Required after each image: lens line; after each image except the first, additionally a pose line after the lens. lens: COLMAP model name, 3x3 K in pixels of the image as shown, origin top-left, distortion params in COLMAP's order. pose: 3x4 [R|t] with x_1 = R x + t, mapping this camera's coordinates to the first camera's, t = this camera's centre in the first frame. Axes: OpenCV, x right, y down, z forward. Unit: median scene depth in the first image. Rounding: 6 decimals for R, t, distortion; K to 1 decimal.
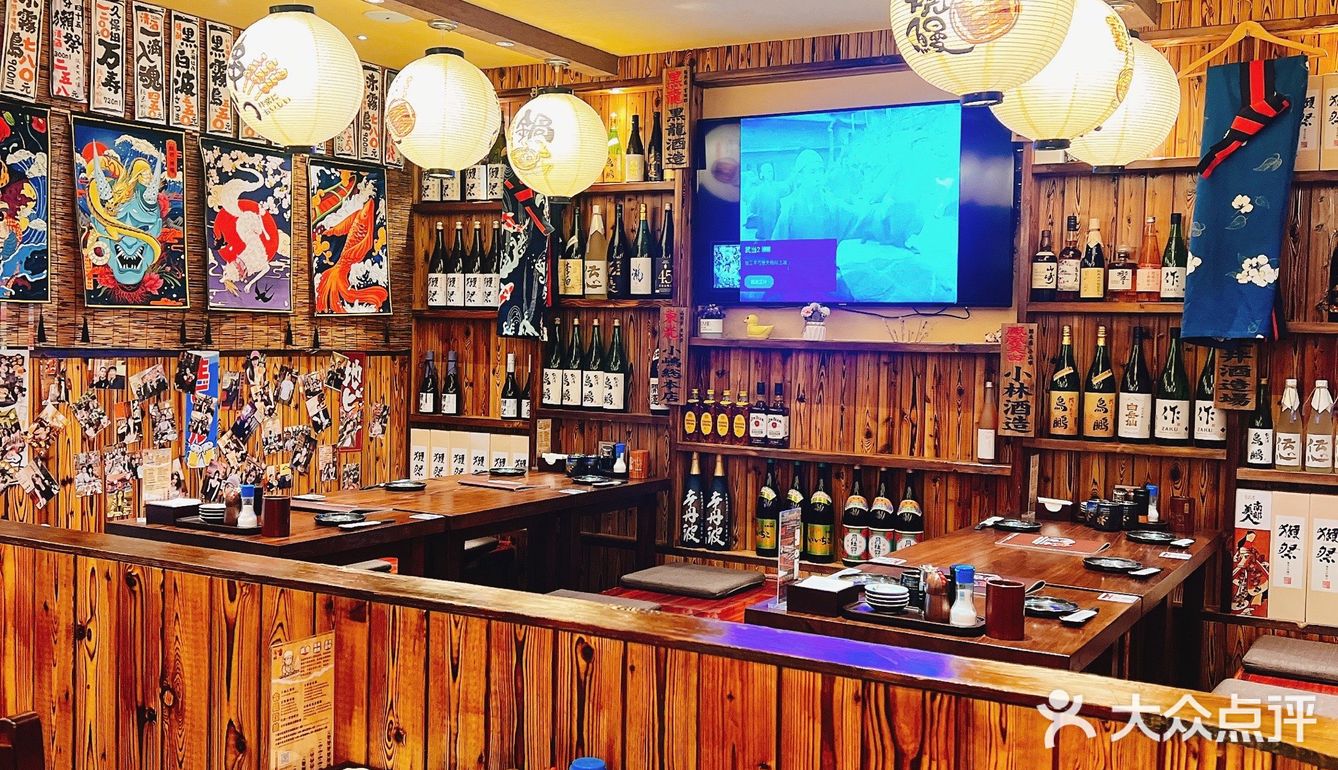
lens RADIAL K [[1318.5, 0, 669.0], [0, 1318.5, 385.0], [0, 0, 1]] dist [0.023816, -0.013842]
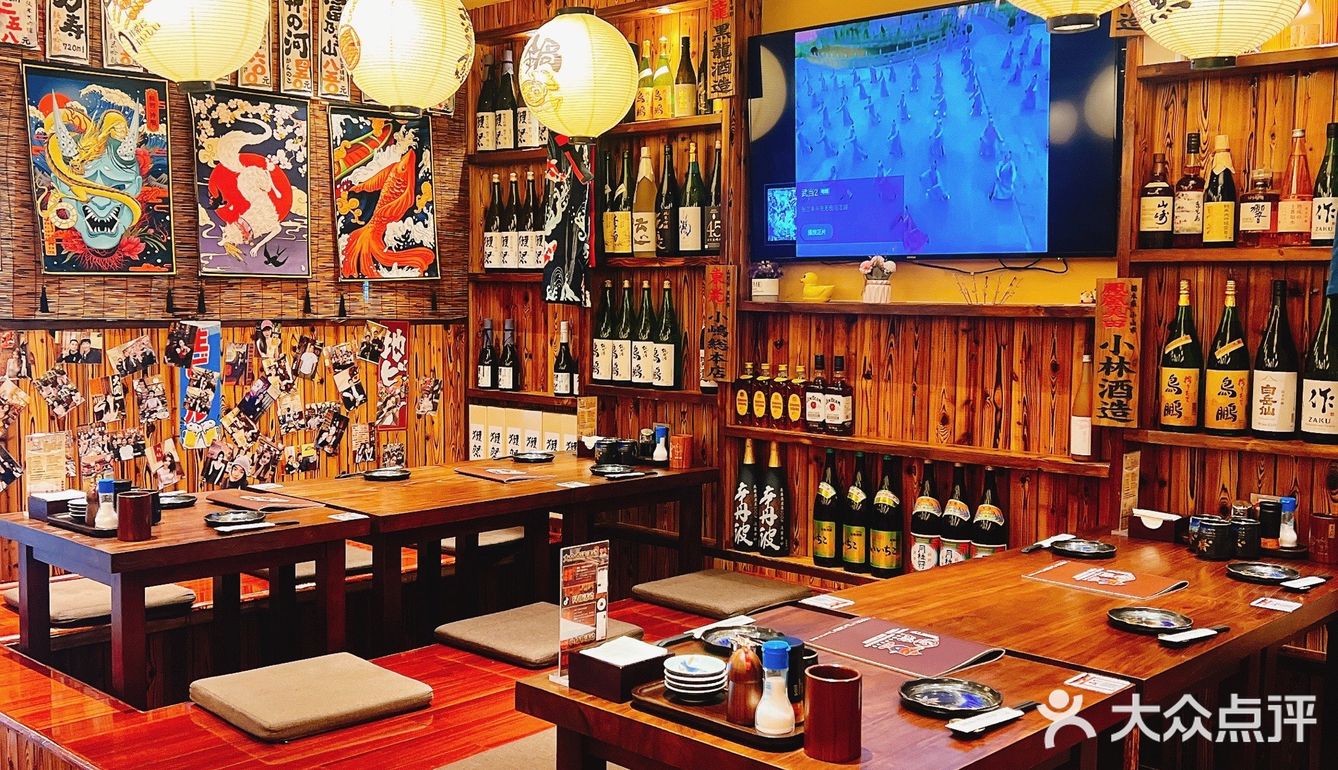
lens RADIAL K [[1318.5, 0, 669.0], [0, 1318.5, 385.0], [0, 0, 1]] dist [0.023816, -0.013842]
pose [[0.973427, 0.004634, -0.228952, 0.171455], [0.001585, 0.999635, 0.026969, -0.005679], [0.228993, -0.026616, 0.973064, 0.182820]]
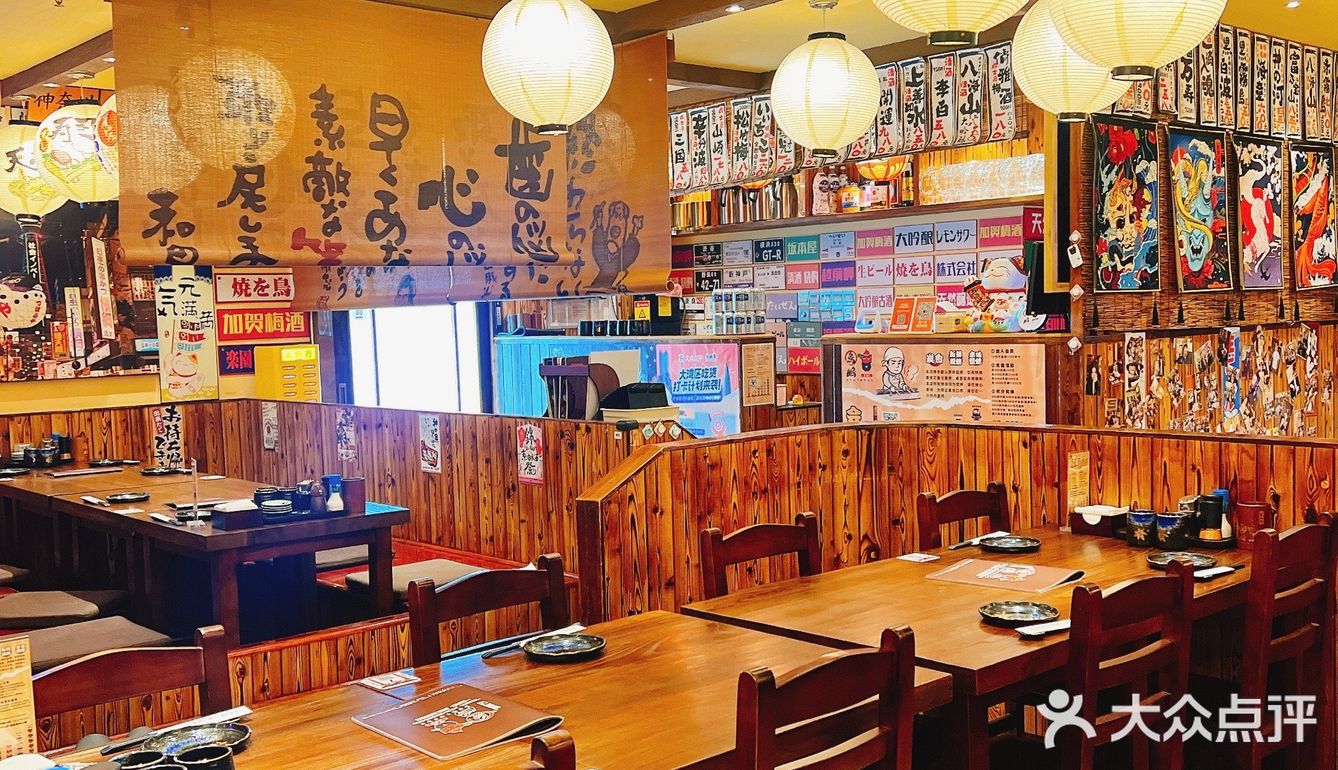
lens RADIAL K [[1318.5, 0, 669.0], [0, 1318.5, 385.0], [0, 0, 1]] dist [0.023816, -0.013842]
pose [[0.950910, -0.031425, -0.307869, -0.458160], [0.038088, 0.999152, 0.015655, -0.012625], [0.307116, -0.026613, 0.951300, -0.202496]]
